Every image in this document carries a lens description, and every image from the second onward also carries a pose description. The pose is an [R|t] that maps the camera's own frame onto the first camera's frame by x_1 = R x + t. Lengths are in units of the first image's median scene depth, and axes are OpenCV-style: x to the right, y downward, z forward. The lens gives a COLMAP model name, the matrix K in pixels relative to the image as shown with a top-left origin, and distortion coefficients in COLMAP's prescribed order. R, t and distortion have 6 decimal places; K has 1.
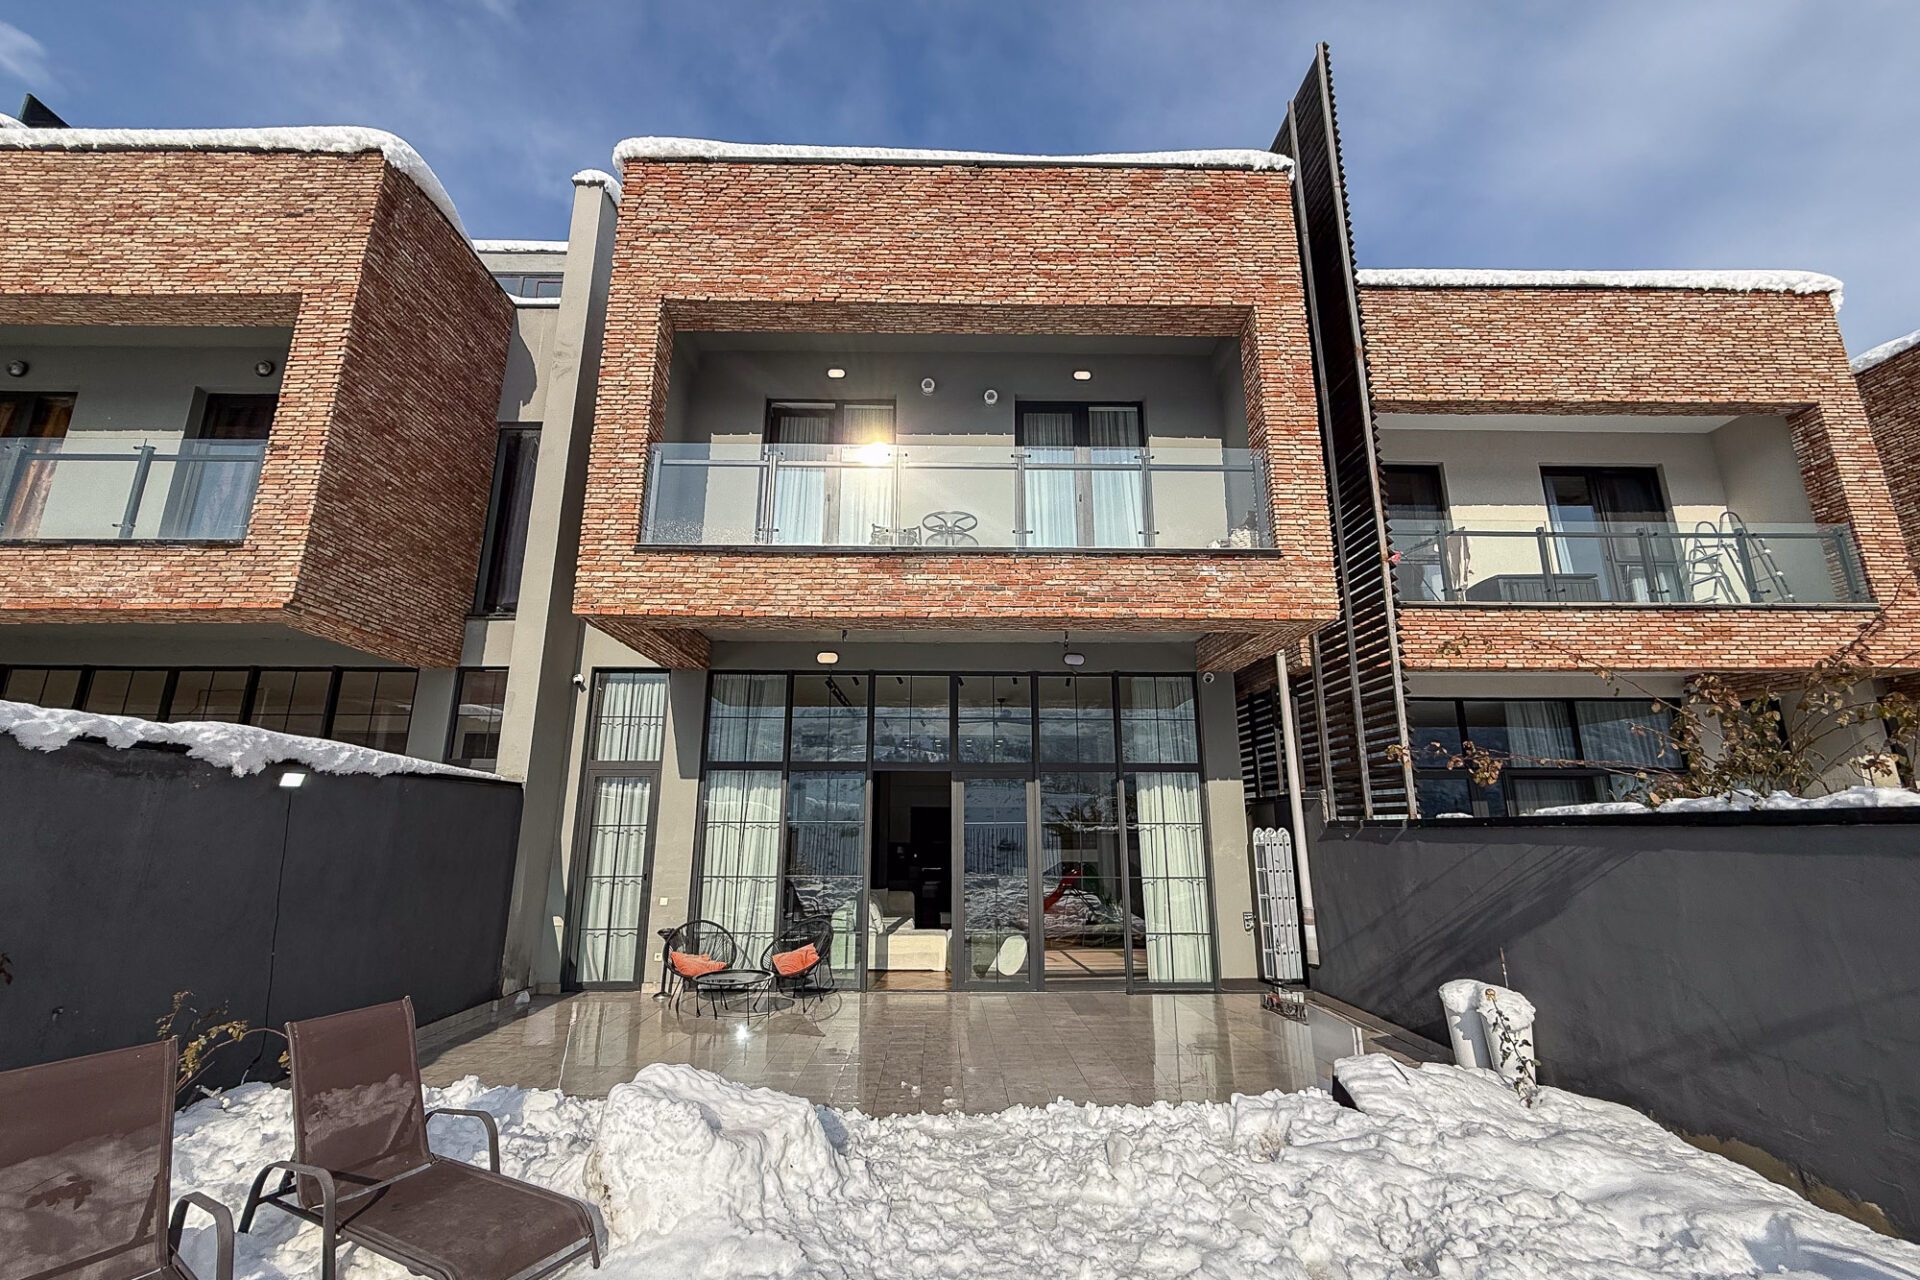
lens RADIAL K [[768.8, 0, 944.5], [0, 768.8, 642.8], [0, 0, 1]] dist [-0.003548, 0.000073]
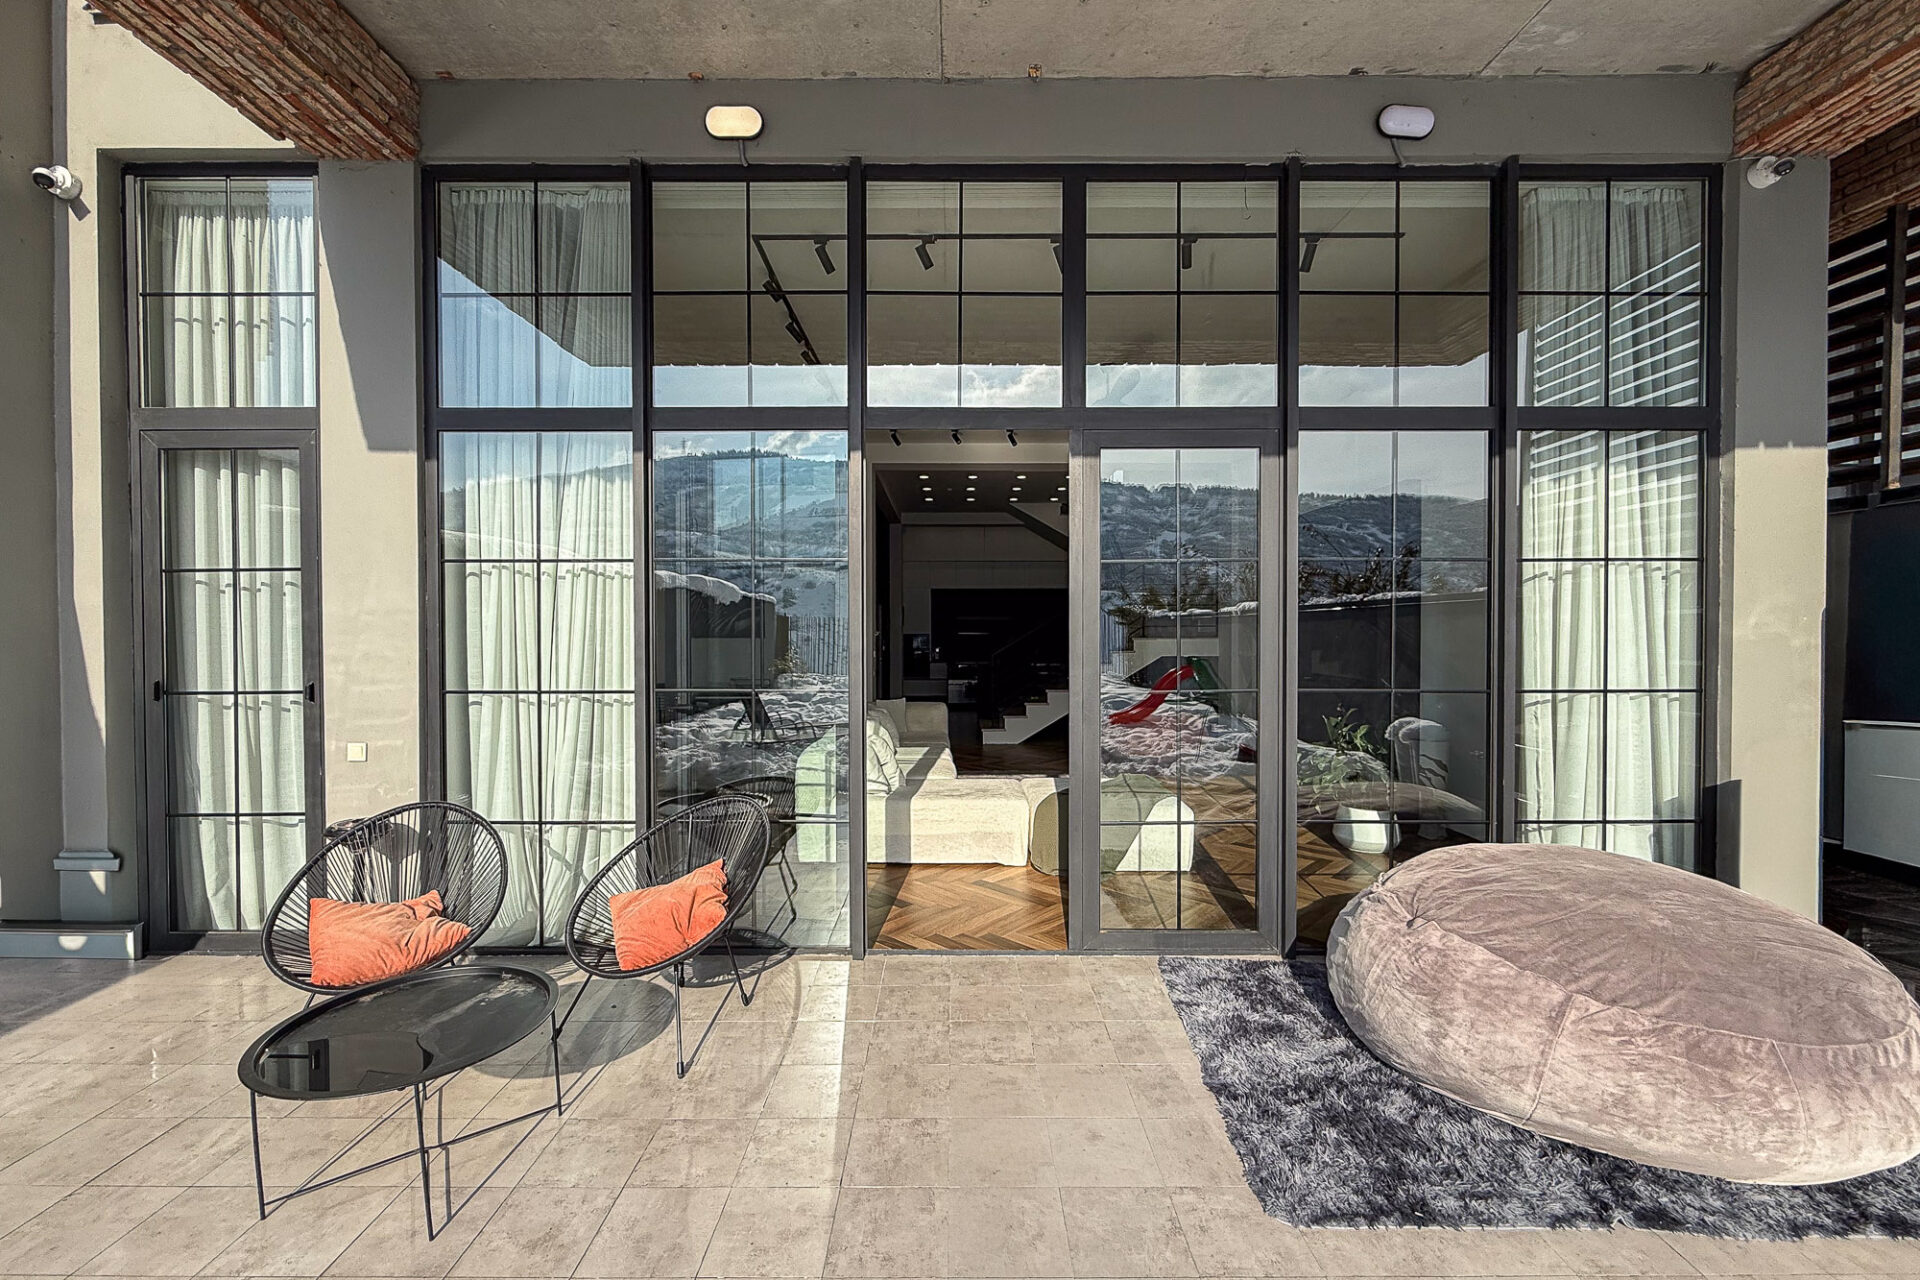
lens RADIAL K [[768.8, 0, 959.4], [0, 768.8, 634.7], [0, 0, 1]] dist [-0.003548, 0.000073]
pose [[0.999980, -0.002978, 0.005657, -0.047597], [0.001505, 0.969666, 0.244429, 0.169225], [-0.006213, -0.244415, 0.969651, 0.587539]]
